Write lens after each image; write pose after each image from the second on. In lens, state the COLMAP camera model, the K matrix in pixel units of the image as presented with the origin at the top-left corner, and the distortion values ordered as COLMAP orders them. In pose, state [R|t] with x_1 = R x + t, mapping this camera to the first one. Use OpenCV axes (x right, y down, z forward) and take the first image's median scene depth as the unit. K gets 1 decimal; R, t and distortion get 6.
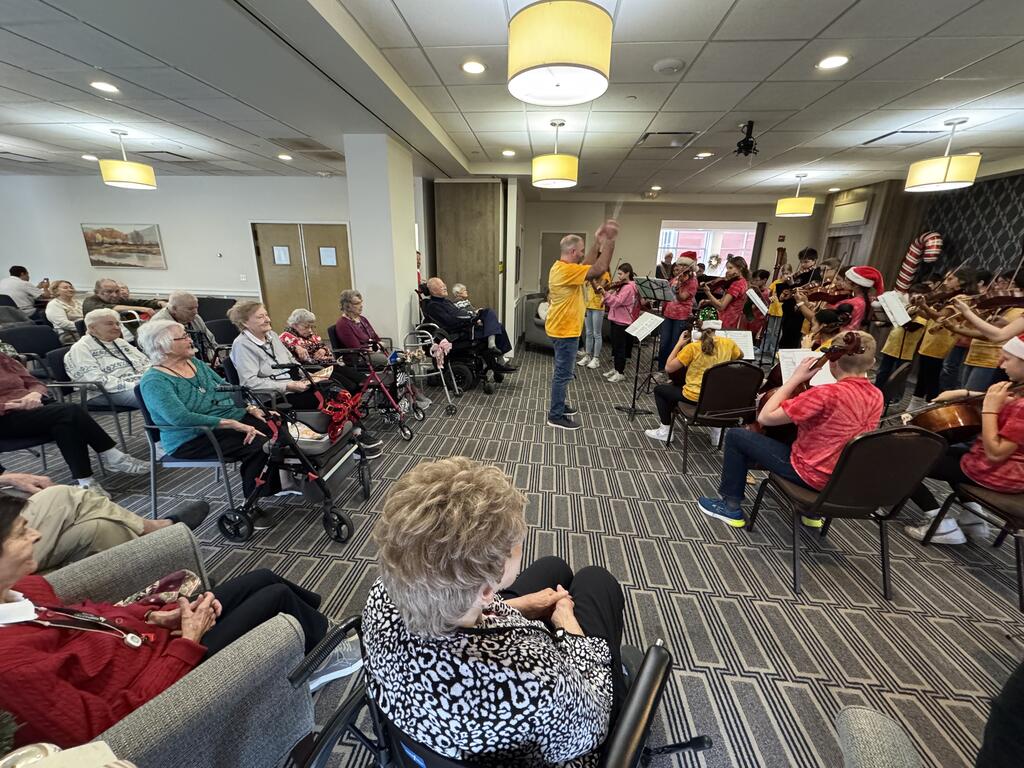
lens RADIAL K [[404.3, 0, 498.0], [0, 404.3, 395.7], [0, 0, 1]] dist [-0.014969, 0.000529]
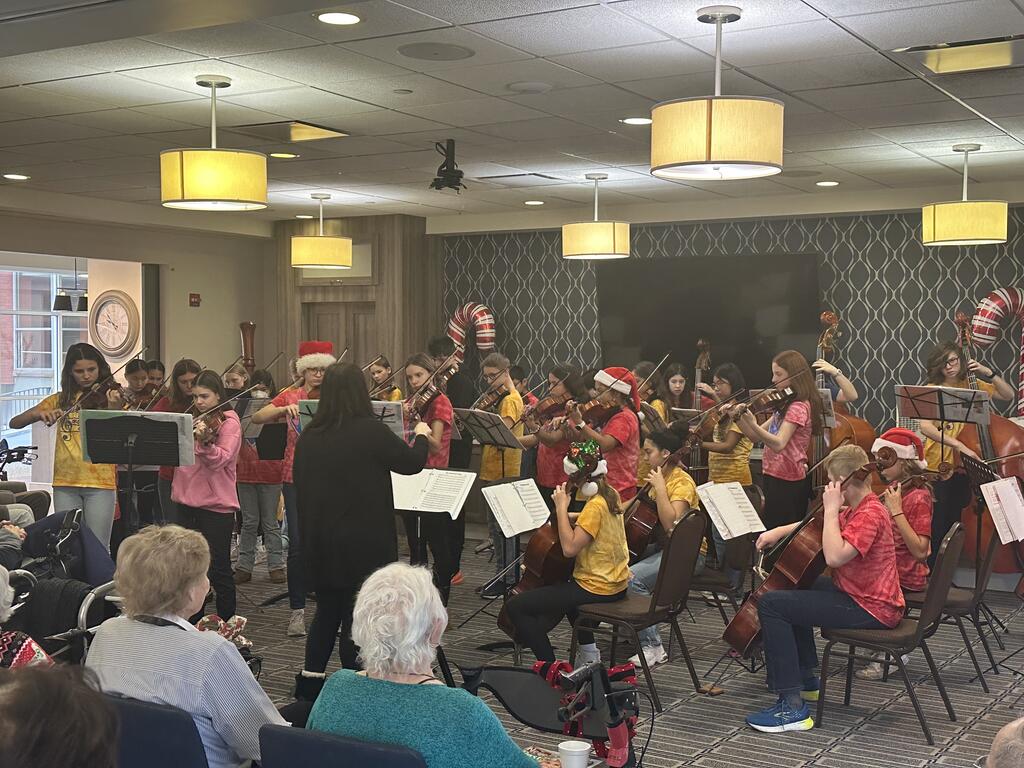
lens RADIAL K [[1333.7, 0, 516.8], [0, 1333.7, 392.9], [0, 0, 1]] dist [0.043373, 0.000000]
pose [[0.420024, -0.040780, 0.906596, -0.754272], [0.284913, 0.954406, -0.089069, -0.075978], [-0.861629, 0.295712, 0.412493, 0.129821]]
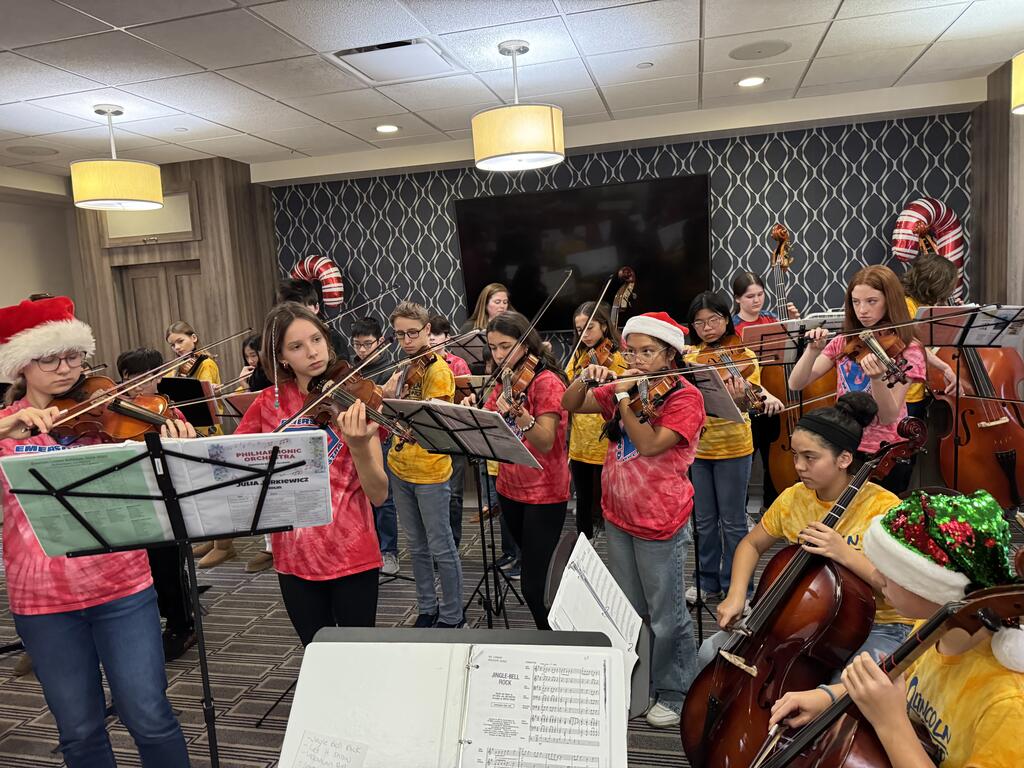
lens RADIAL K [[718.6, 0, 515.1], [0, 718.6, 379.4], [0, 0, 1]] dist [0.043545, -0.051795]
pose [[0.126215, -0.127498, 0.983775, 0.080148], [0.369679, 0.926317, 0.072622, -0.214936], [-0.920547, 0.354515, 0.164048, 0.621628]]
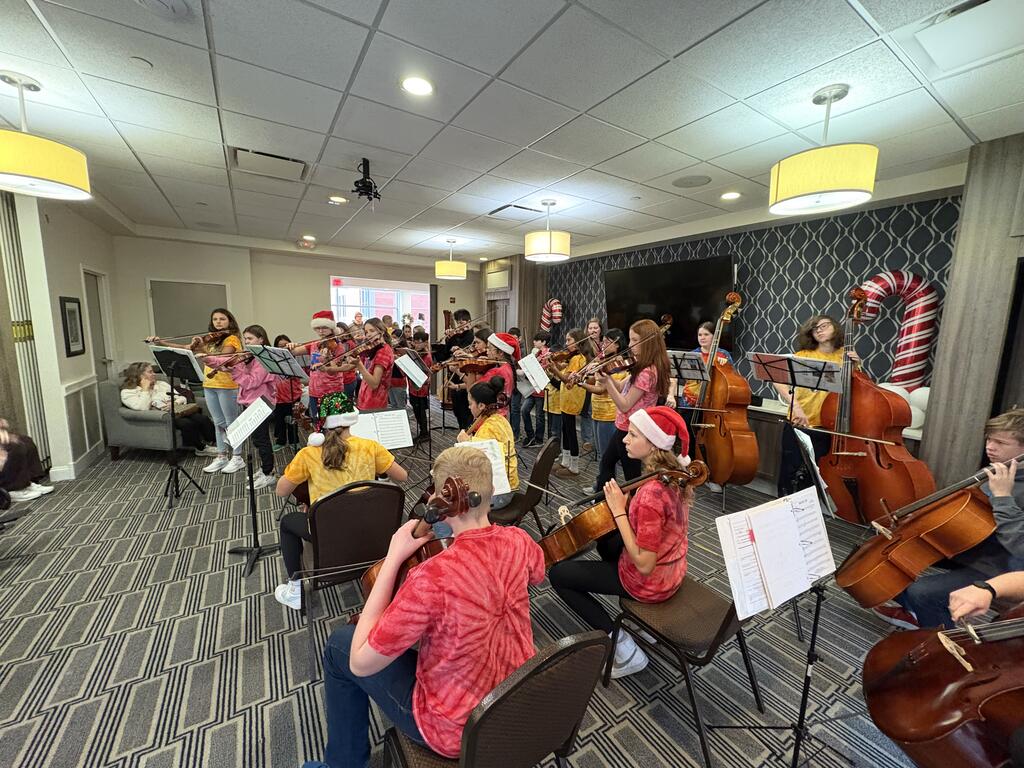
lens RADIAL K [[412.4, 0, 515.2], [0, 412.4, 384.9], [0, 0, 1]] dist [-0.001761, 0.000106]
pose [[0.768236, -0.088685, 0.633994, 0.188886], [0.189445, 0.977494, -0.092823, -0.063646], [-0.611493, 0.191417, 0.767747, 0.162237]]
